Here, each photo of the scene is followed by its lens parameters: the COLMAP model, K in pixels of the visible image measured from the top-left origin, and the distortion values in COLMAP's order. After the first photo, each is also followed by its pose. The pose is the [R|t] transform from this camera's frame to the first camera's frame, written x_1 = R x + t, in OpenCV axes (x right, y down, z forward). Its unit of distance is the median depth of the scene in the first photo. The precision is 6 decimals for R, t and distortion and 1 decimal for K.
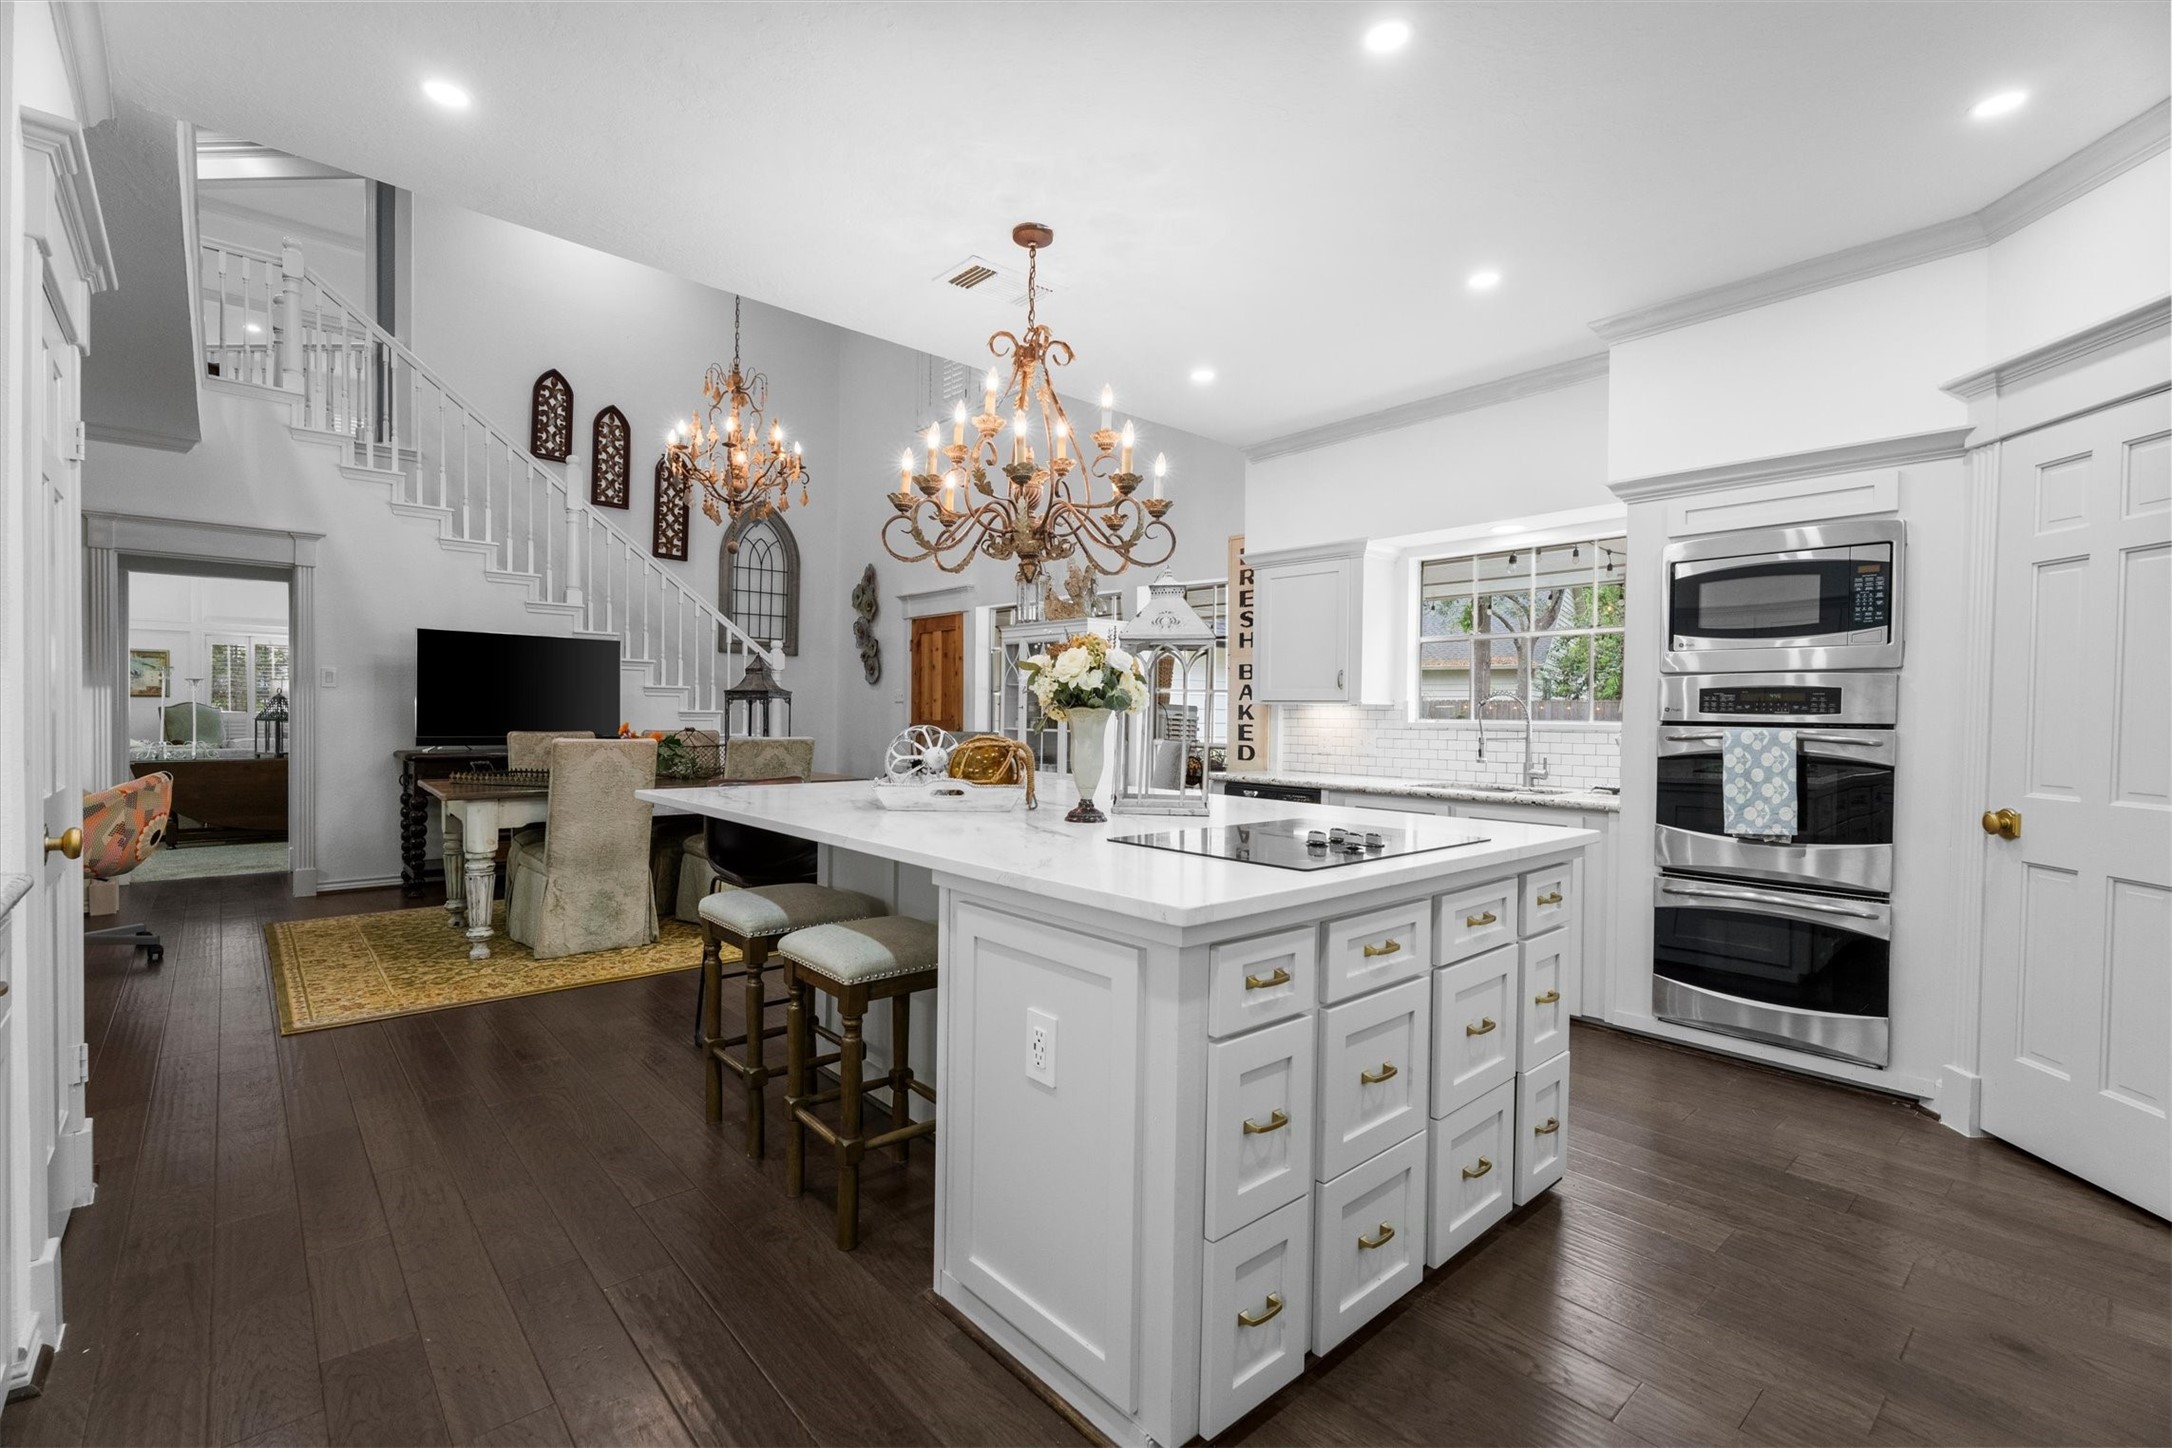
lens RADIAL K [[963.0, 0, 1093.0], [0, 963.0, 730.1], [0, 0, 1]] dist [0.001979, 0.001771]
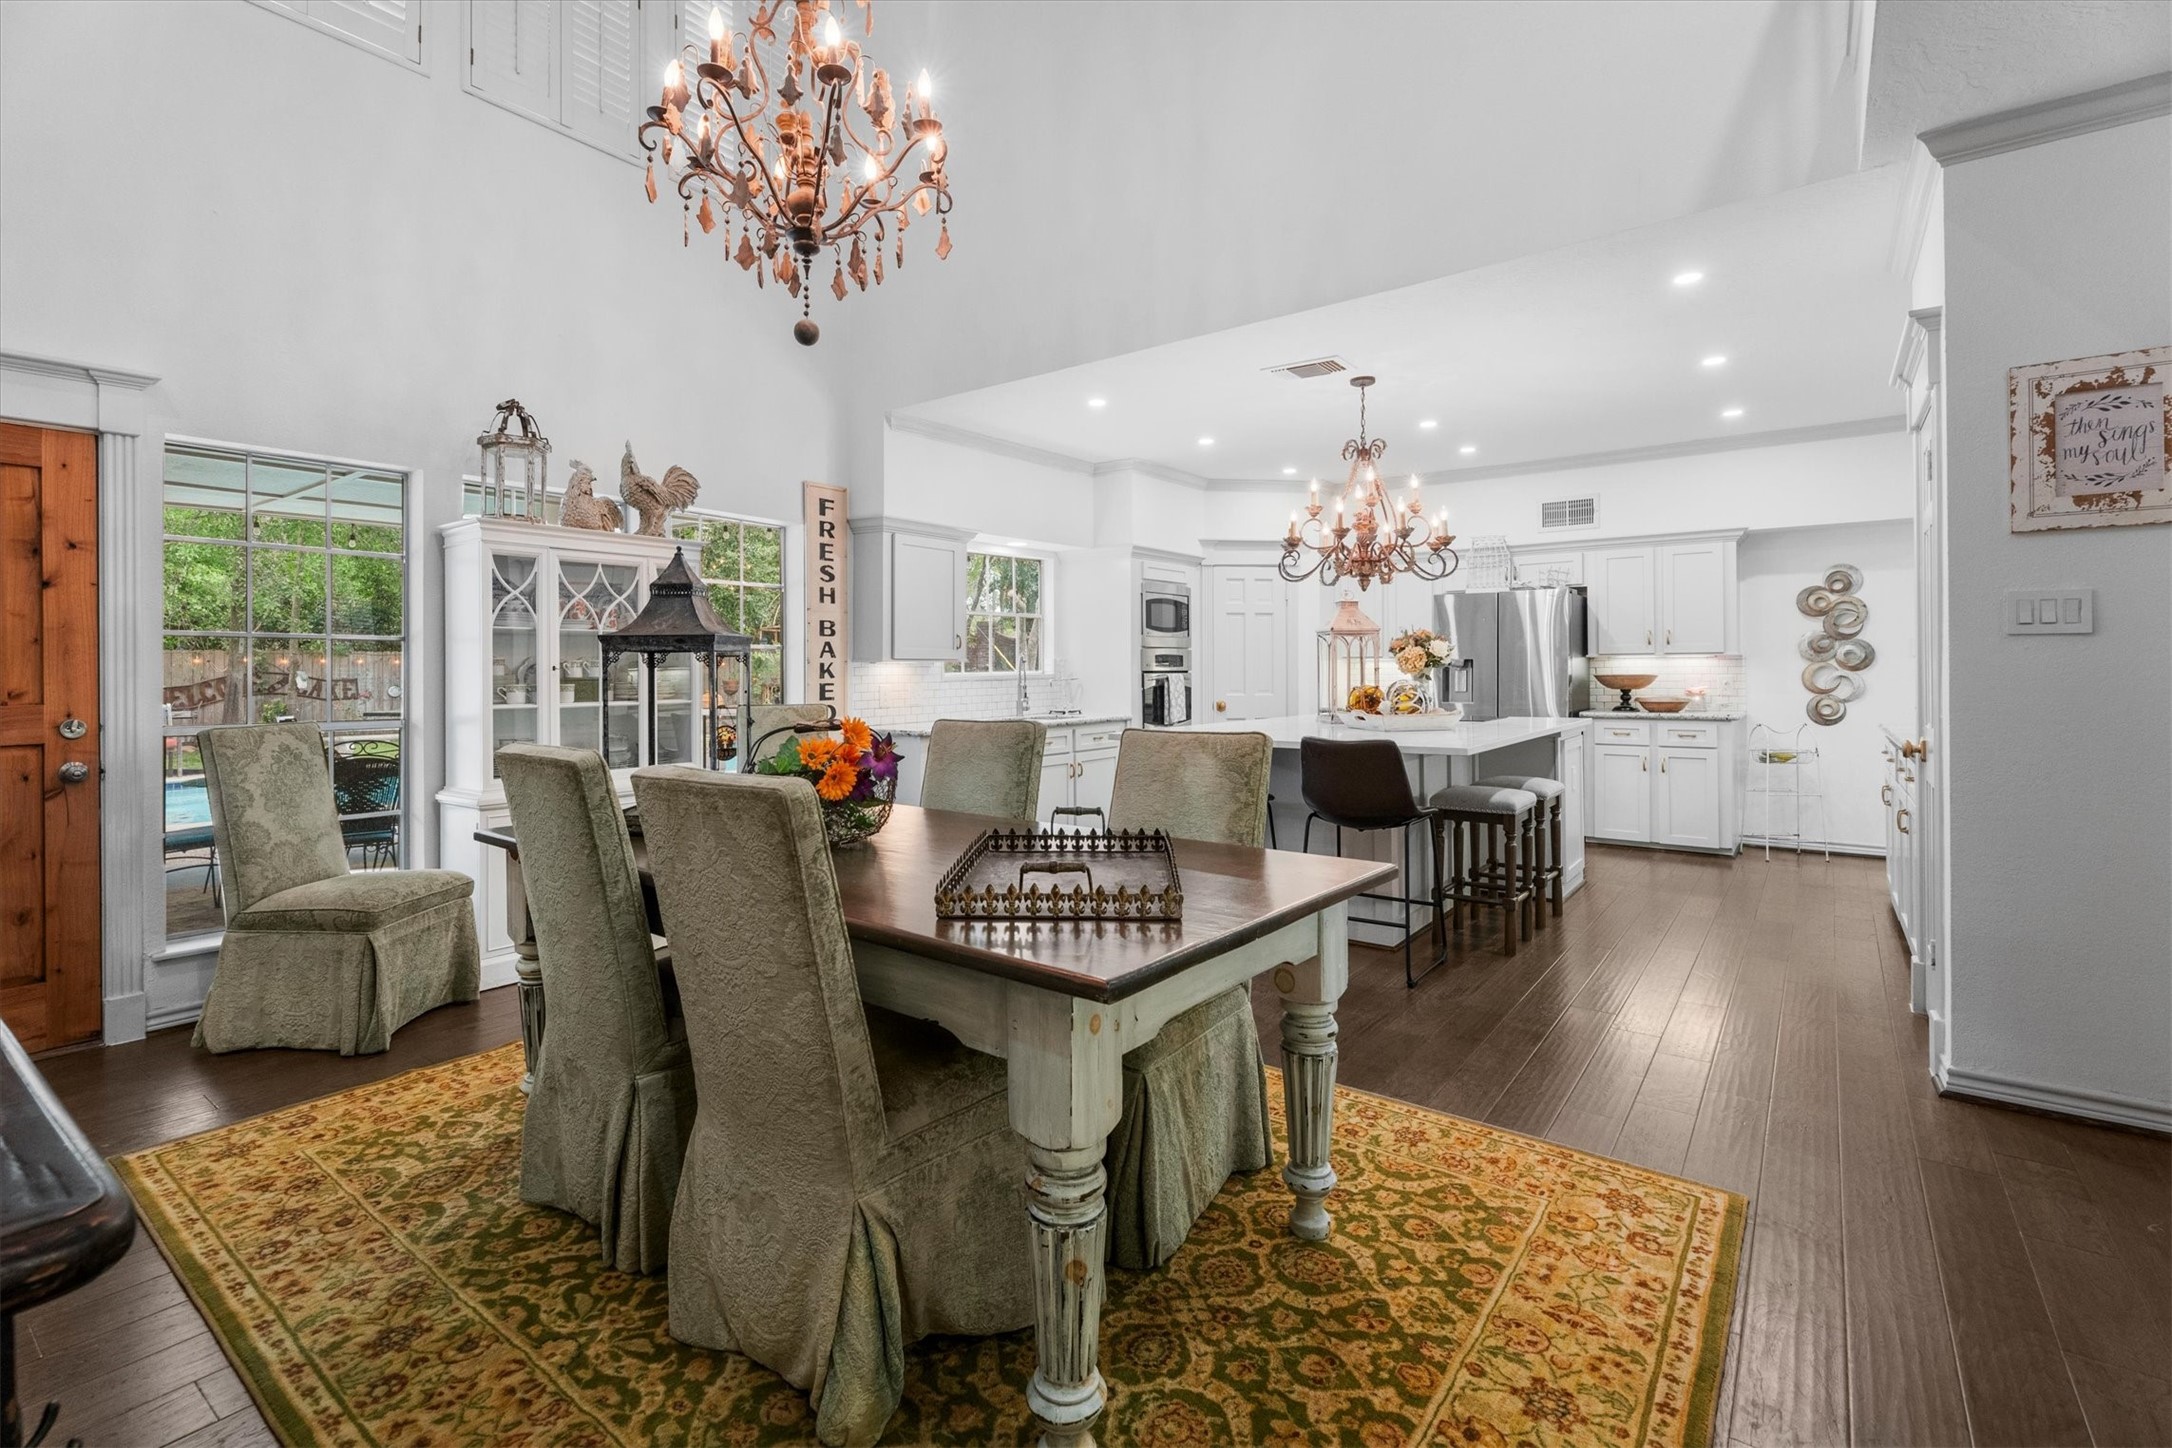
lens RADIAL K [[963.0, 0, 1086.2], [0, 963.0, 666.1], [0, 0, 1]] dist [0.001979, 0.001771]
pose [[-0.183769, -0.007836, 0.982938, -0.825051], [0.022463, 0.999674, 0.012169, -0.028659], [-0.982713, 0.024316, -0.183533, 0.918060]]
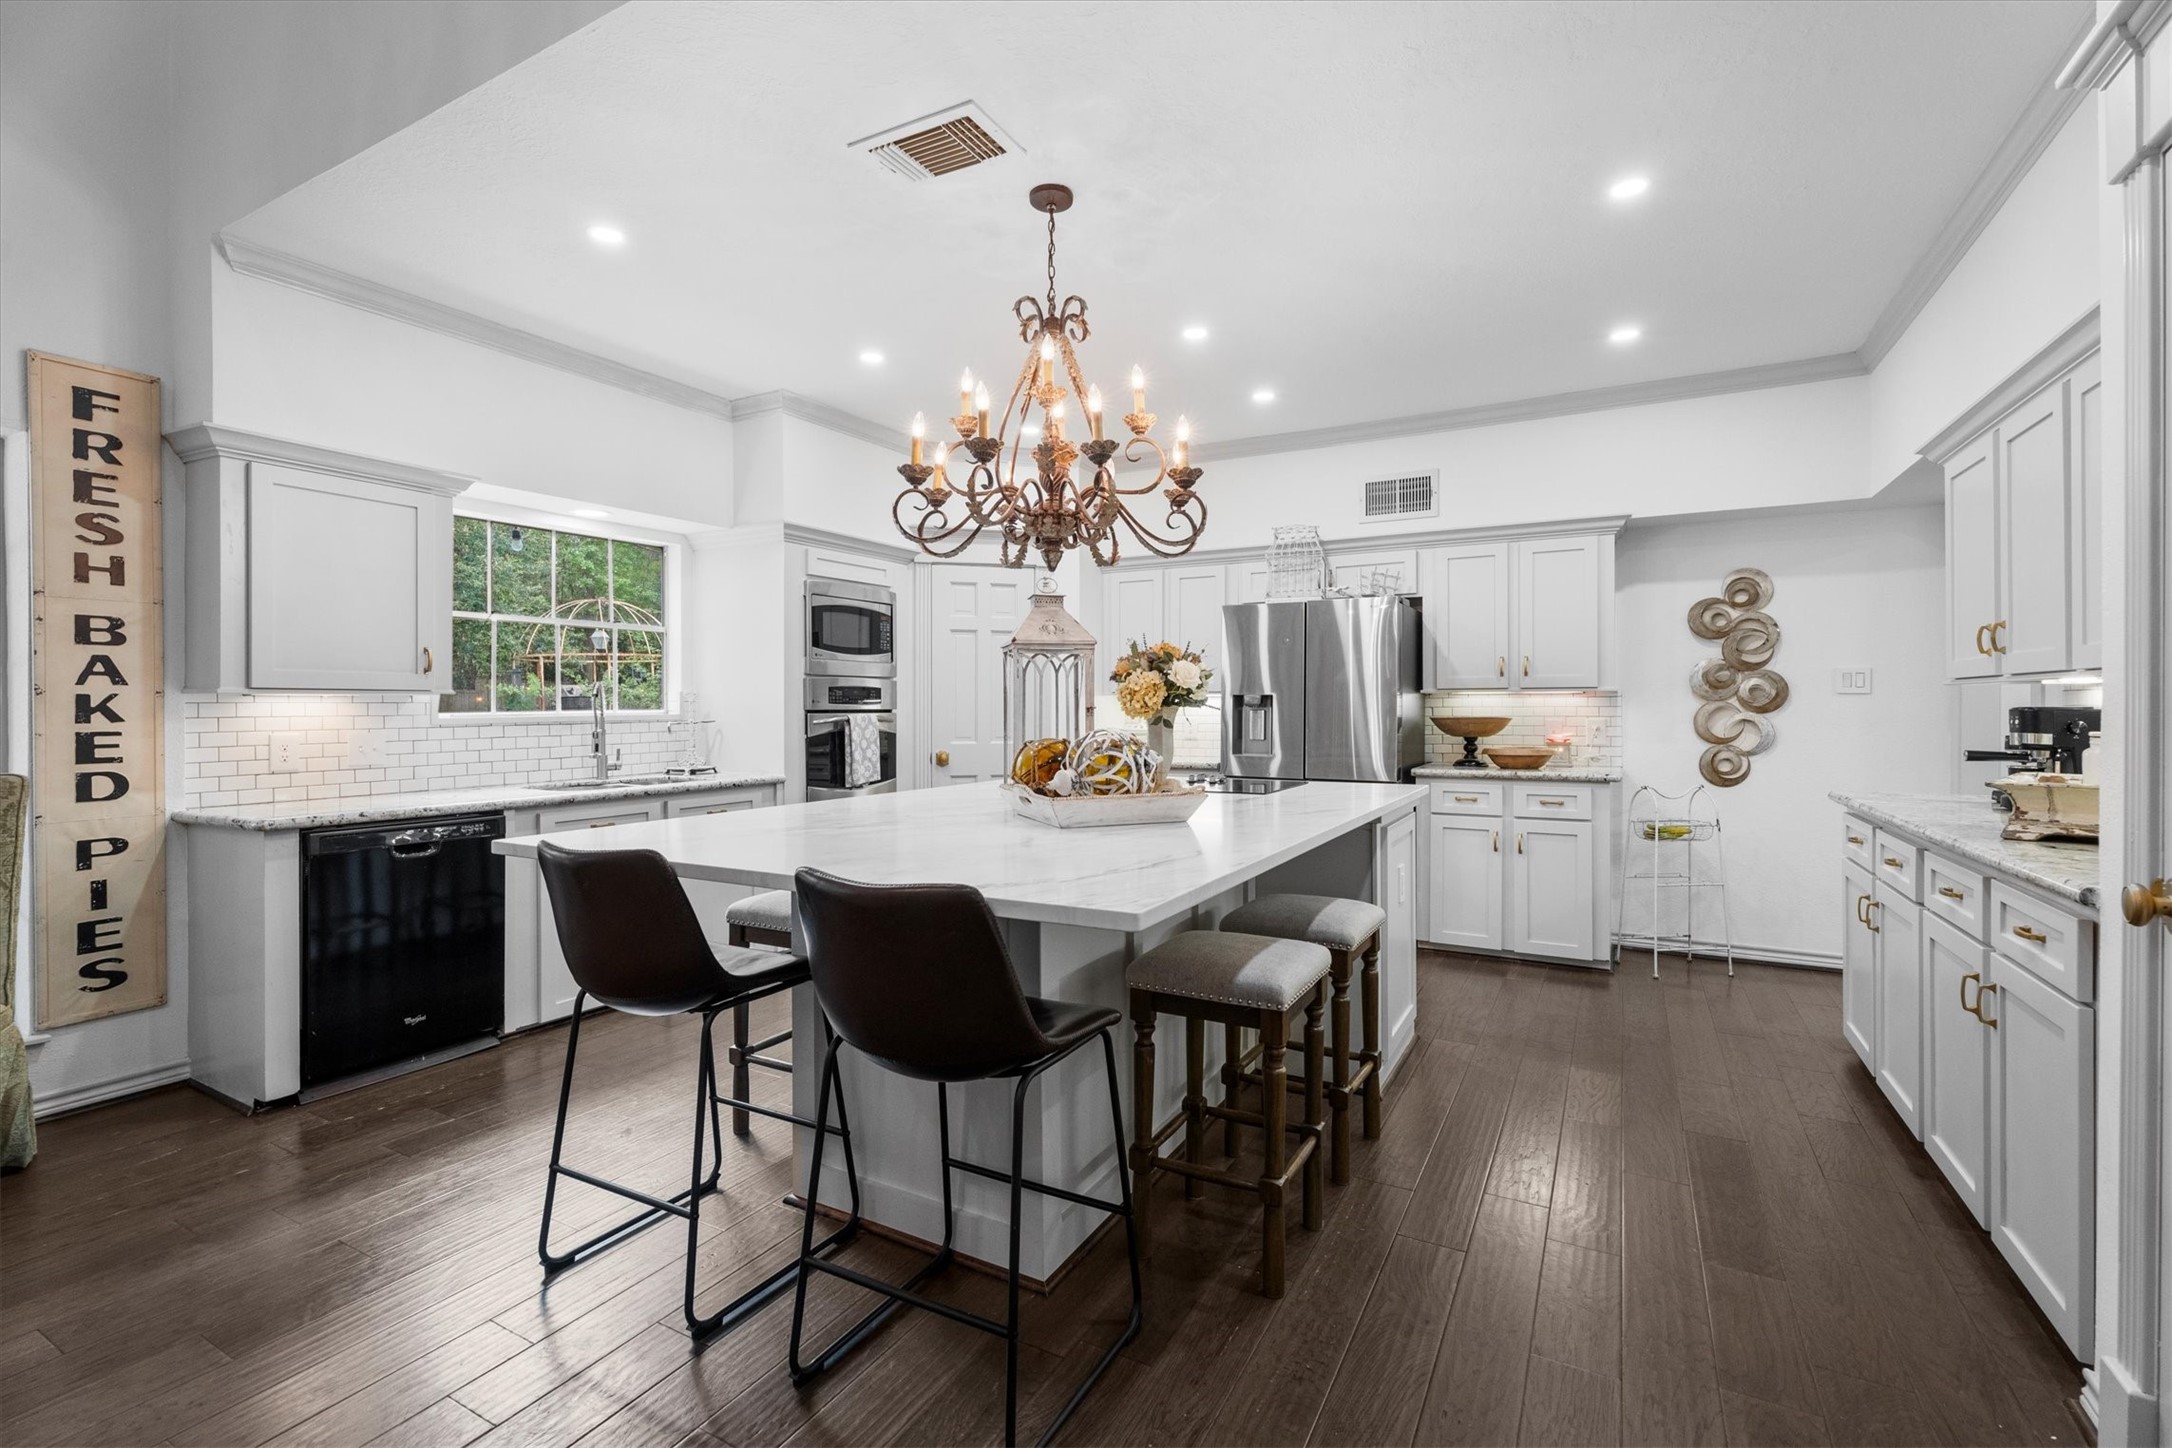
lens RADIAL K [[963.0, 0, 1078.7], [0, 963.0, 711.6], [0, 0, 1]] dist [0.001979, 0.001771]
pose [[-0.317325, -0.016301, 0.948177, -0.497739], [0.016982, 0.999594, 0.022868, -0.019735], [-0.948165, 0.023359, -0.316919, 0.662755]]
